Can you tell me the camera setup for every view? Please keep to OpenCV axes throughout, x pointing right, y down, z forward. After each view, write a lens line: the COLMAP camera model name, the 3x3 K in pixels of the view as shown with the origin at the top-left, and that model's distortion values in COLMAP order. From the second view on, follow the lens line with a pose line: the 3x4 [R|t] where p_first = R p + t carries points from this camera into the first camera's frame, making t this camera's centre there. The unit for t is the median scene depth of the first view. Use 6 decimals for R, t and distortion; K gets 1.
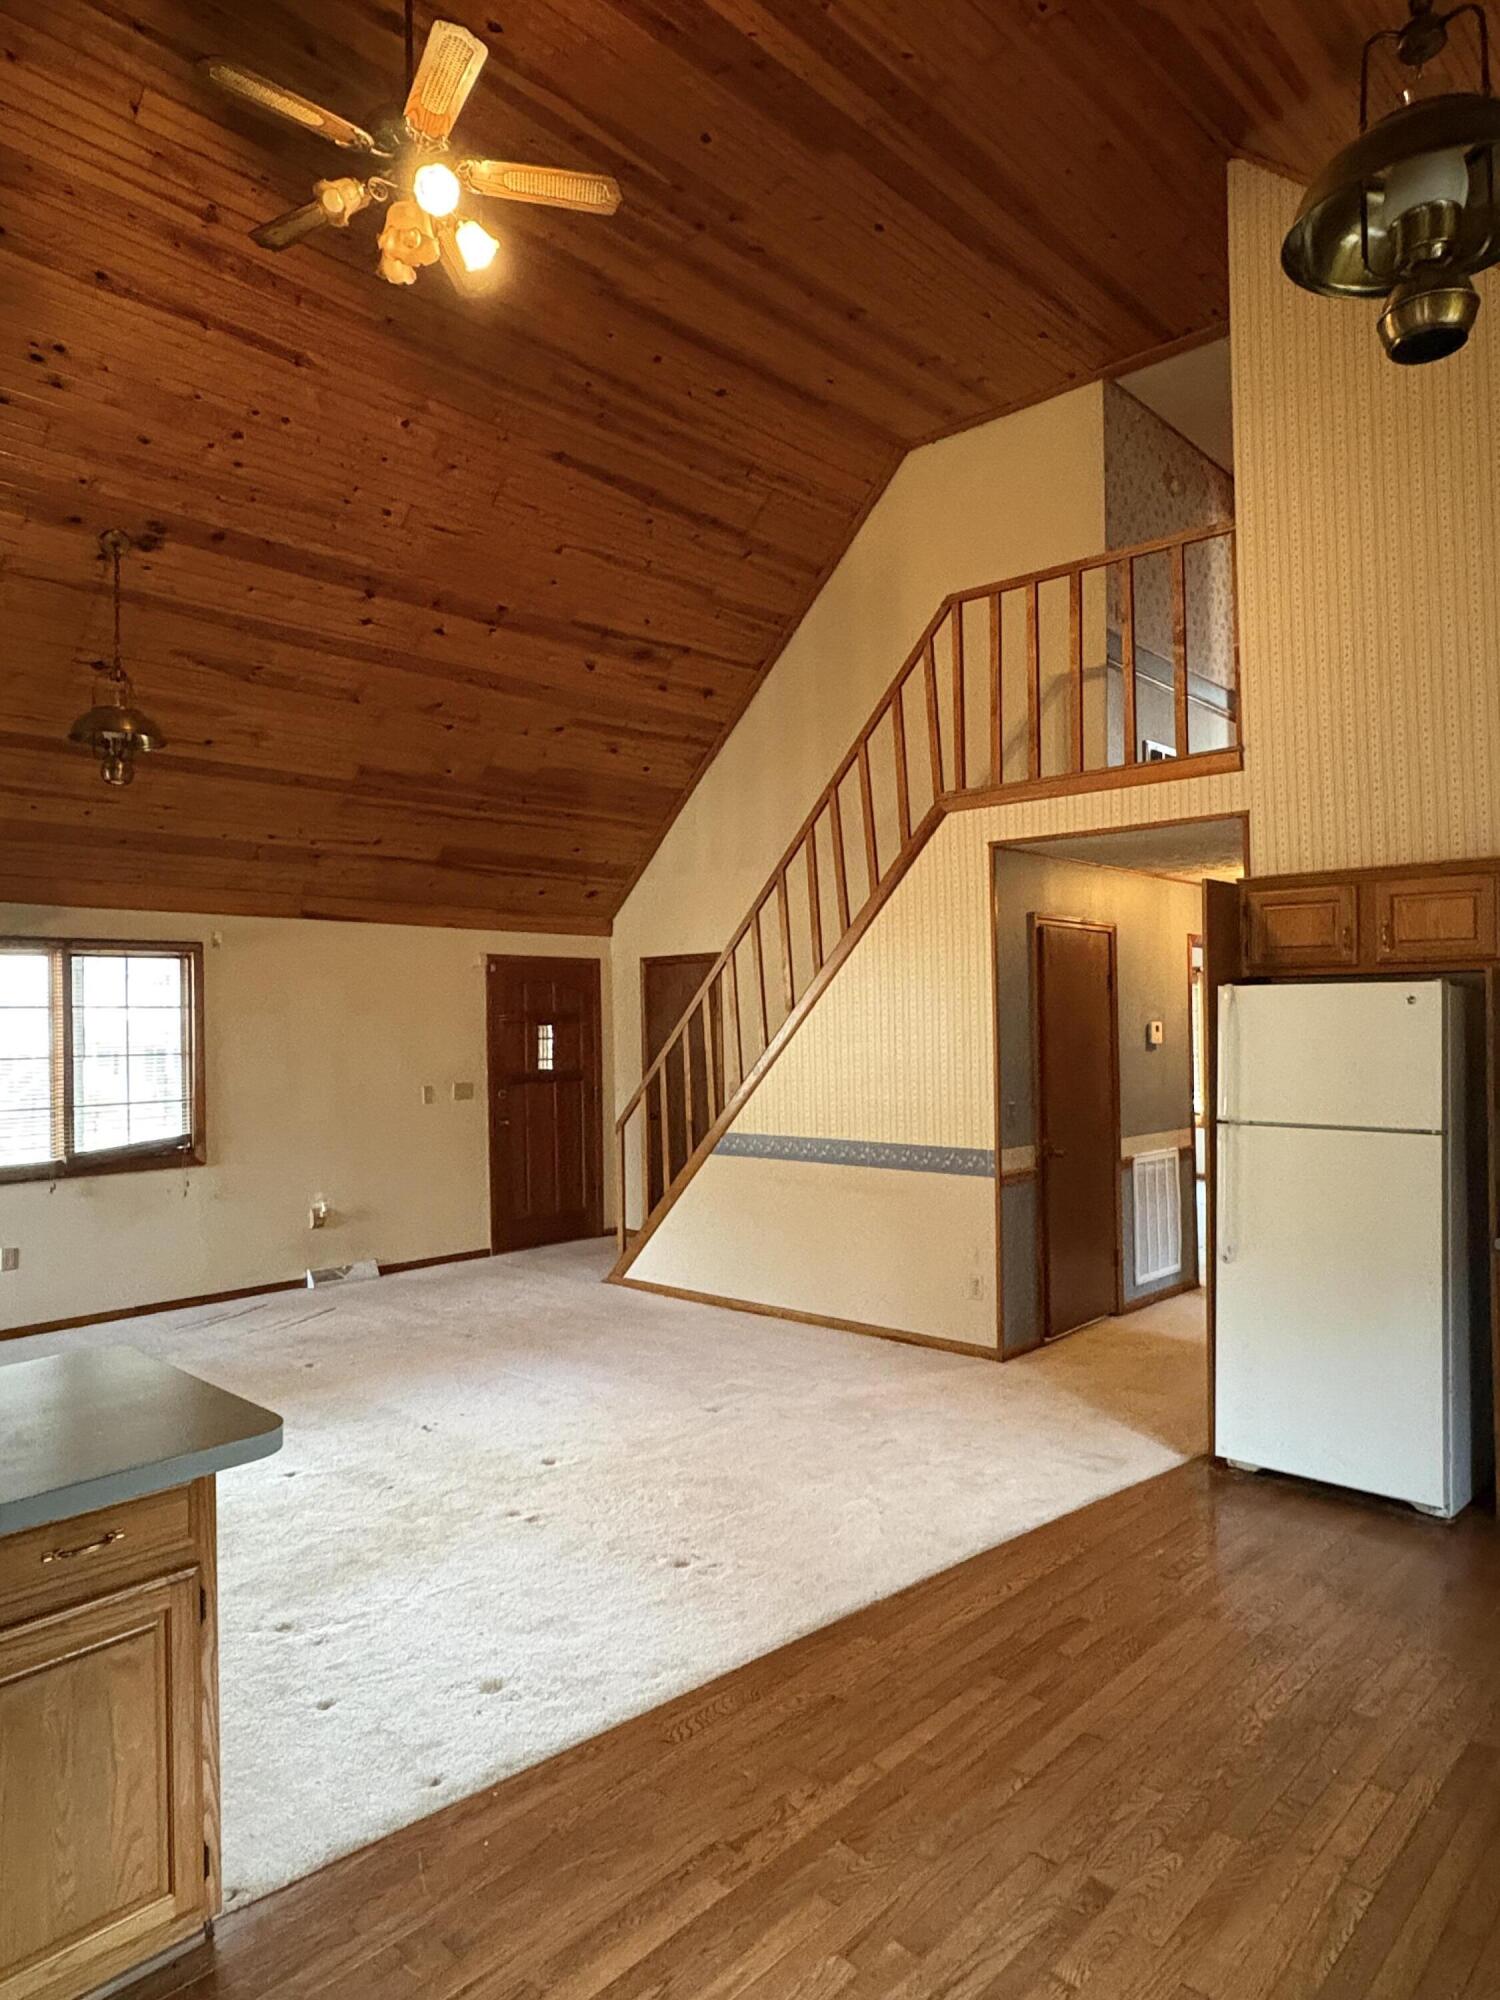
lens RADIAL K [[1264.0, 0, 751.1], [0, 1264.0, 1002.2], [0, 0, 1]] dist [0.004140, 0.000496]
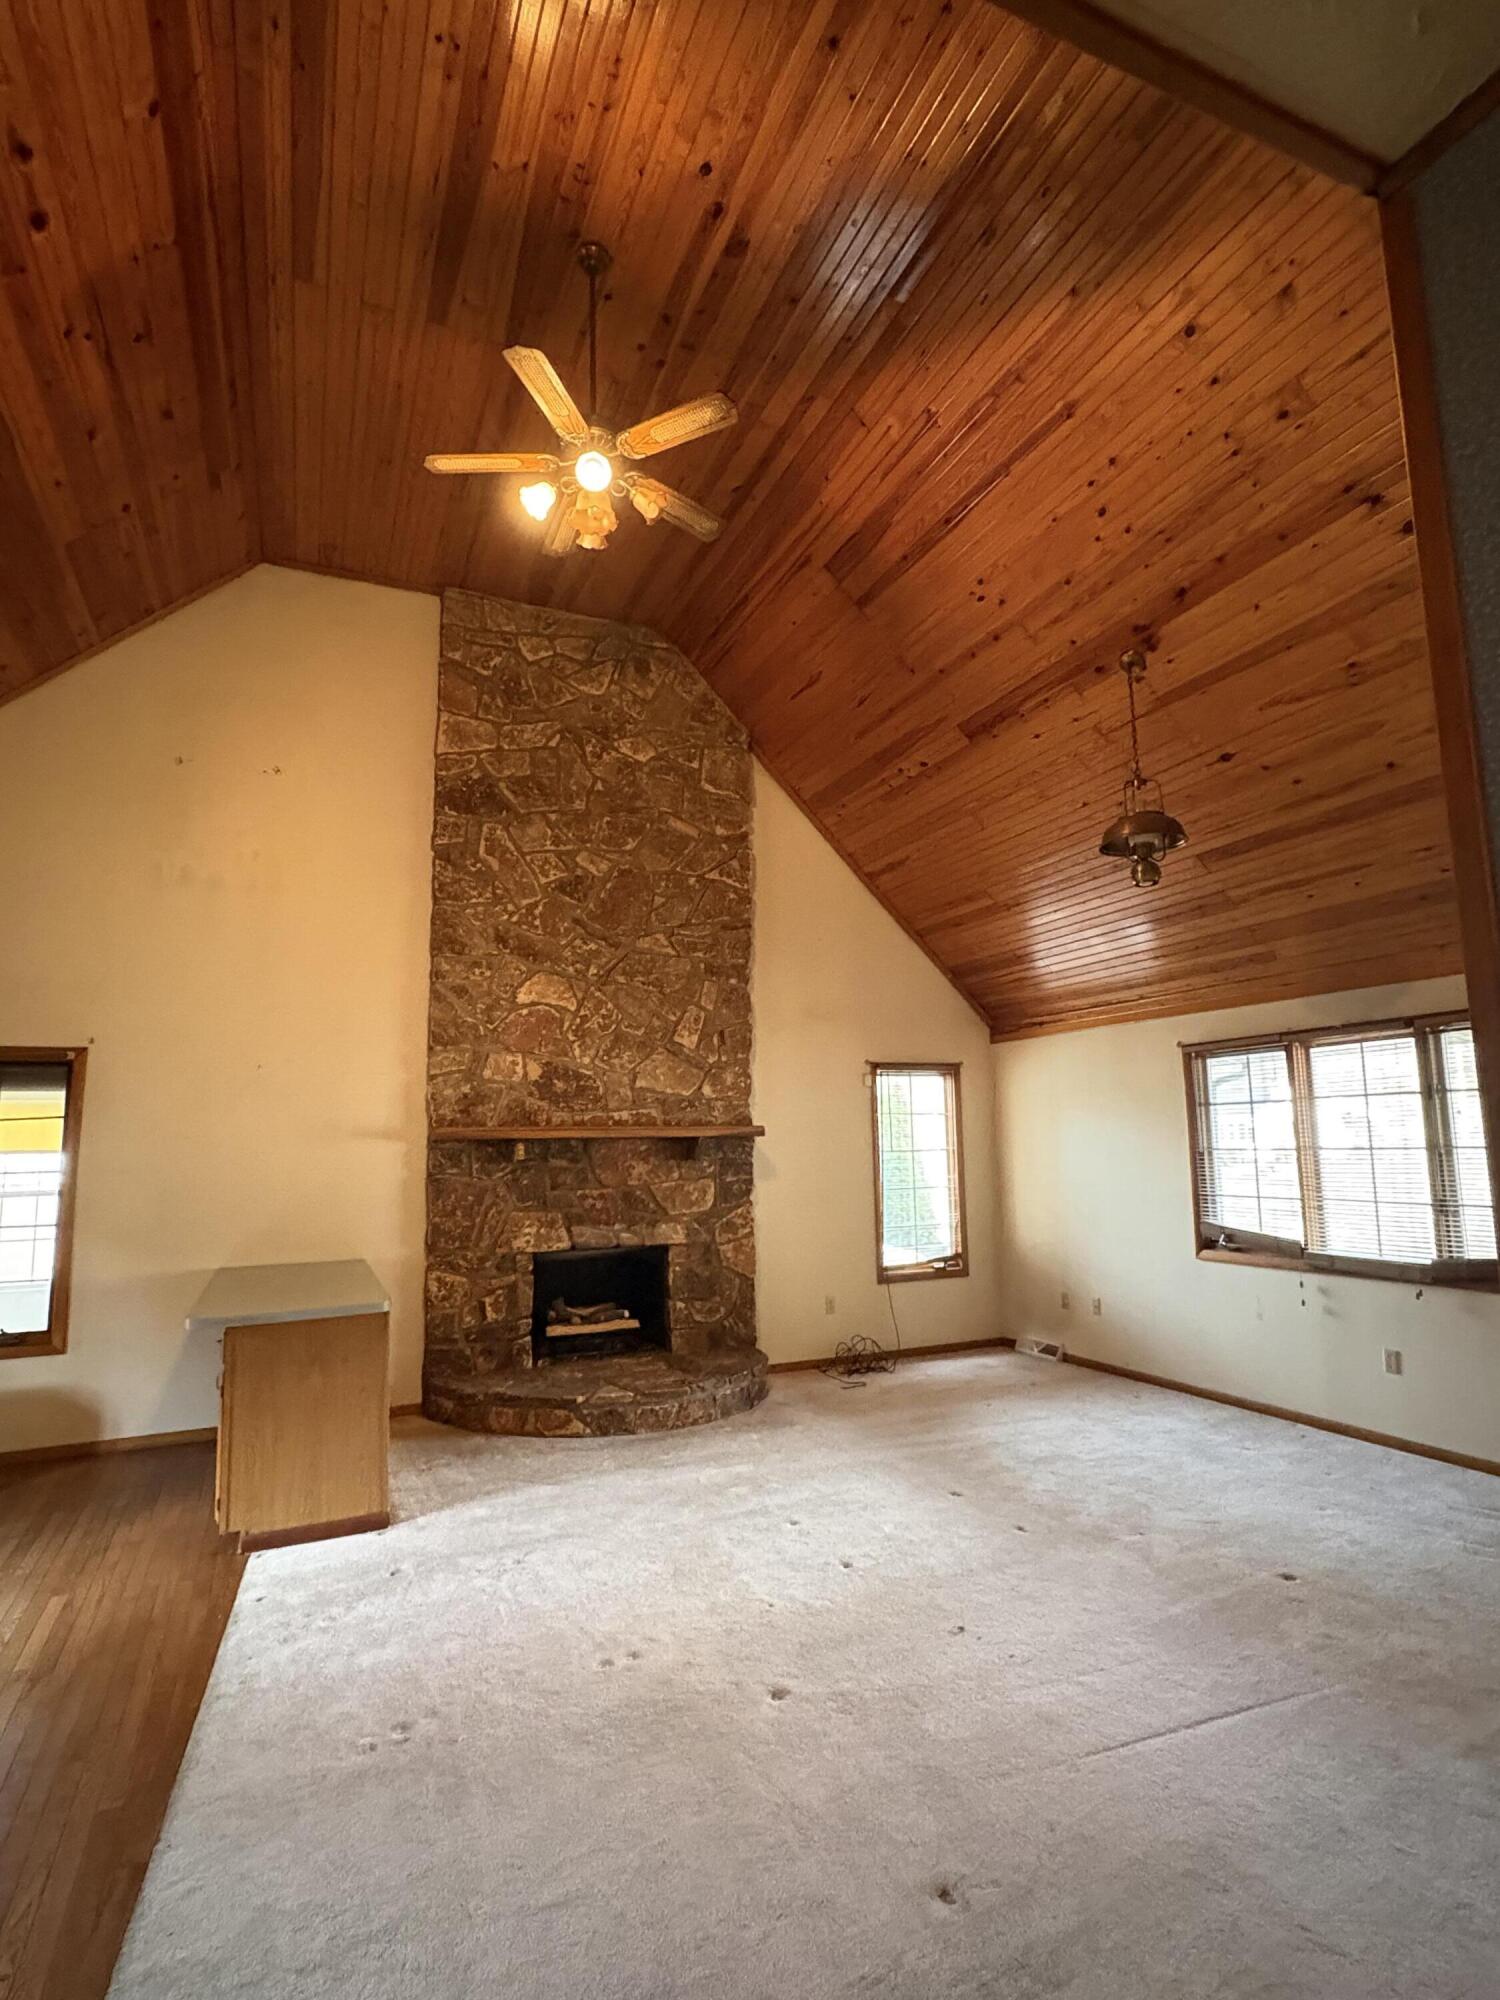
lens RADIAL K [[1013.7, 0, 749.3], [0, 1013.7, 1002.8], [0, 0, 1]] dist [-0.002208, -0.000122]
pose [[-0.384789, -0.097673, -0.917822, 0.475266], [0.041773, 0.991523, -0.123030, 0.014734], [0.922059, -0.085681, -0.377447, 1.278120]]
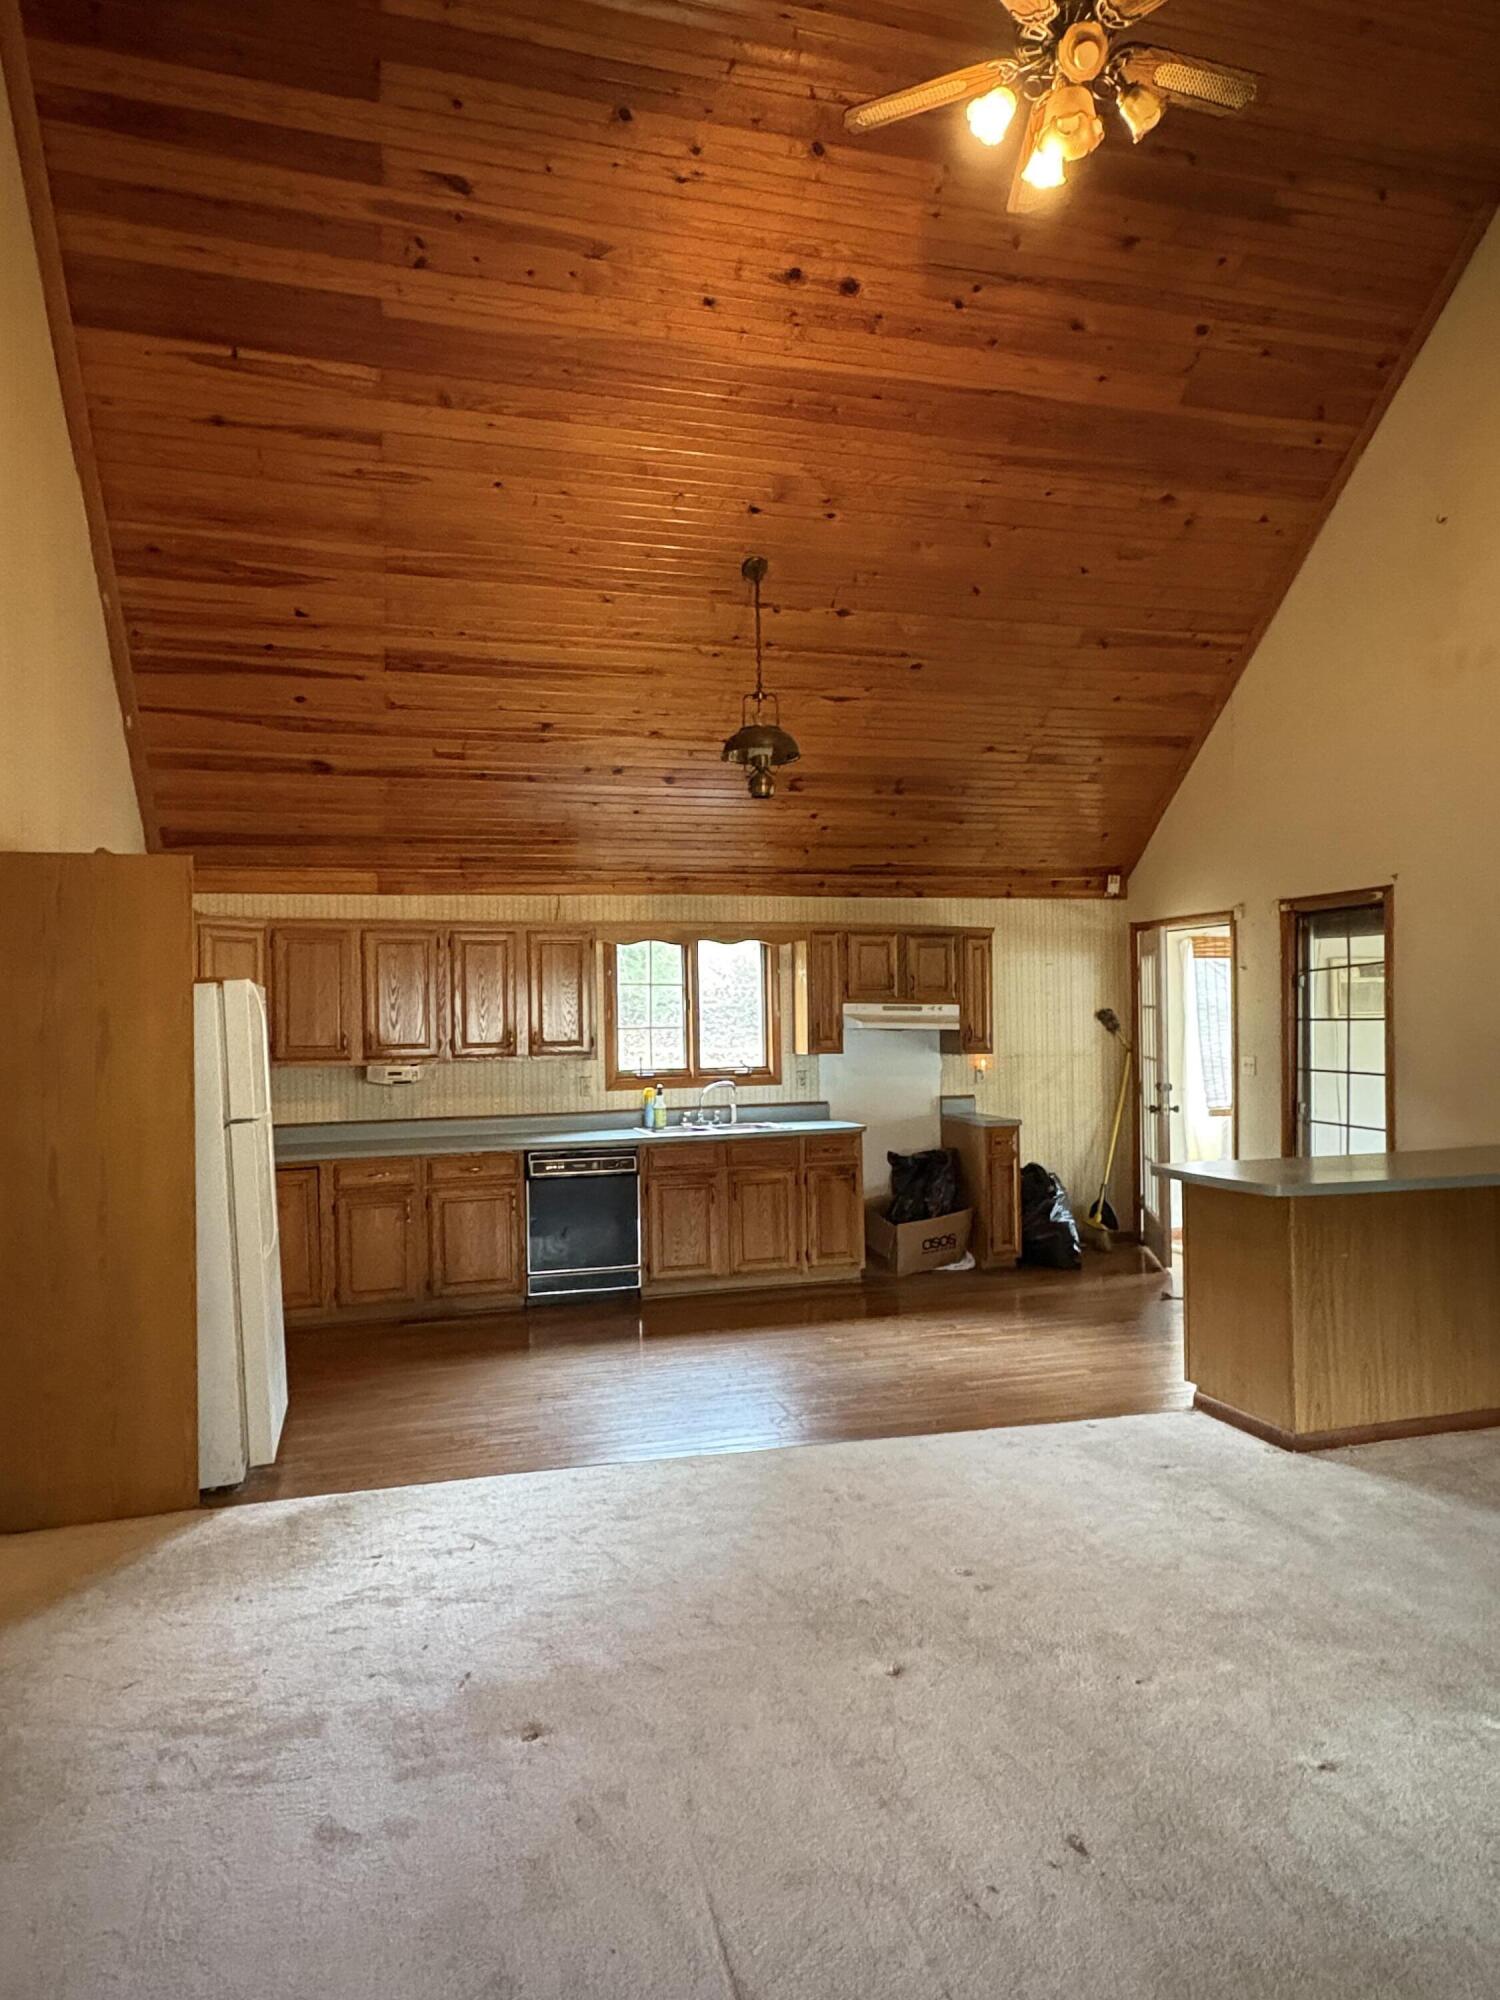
lens RADIAL K [[1264.0, 0, 753.1], [0, 1264.0, 1011.7], [0, 0, 1]] dist [0.004140, 0.000496]
pose [[-0.857776, 0.033275, 0.512945, -0.441202], [0.024513, 0.999415, -0.023840, 0.039542], [-0.513439, -0.007876, -0.858090, 1.622545]]
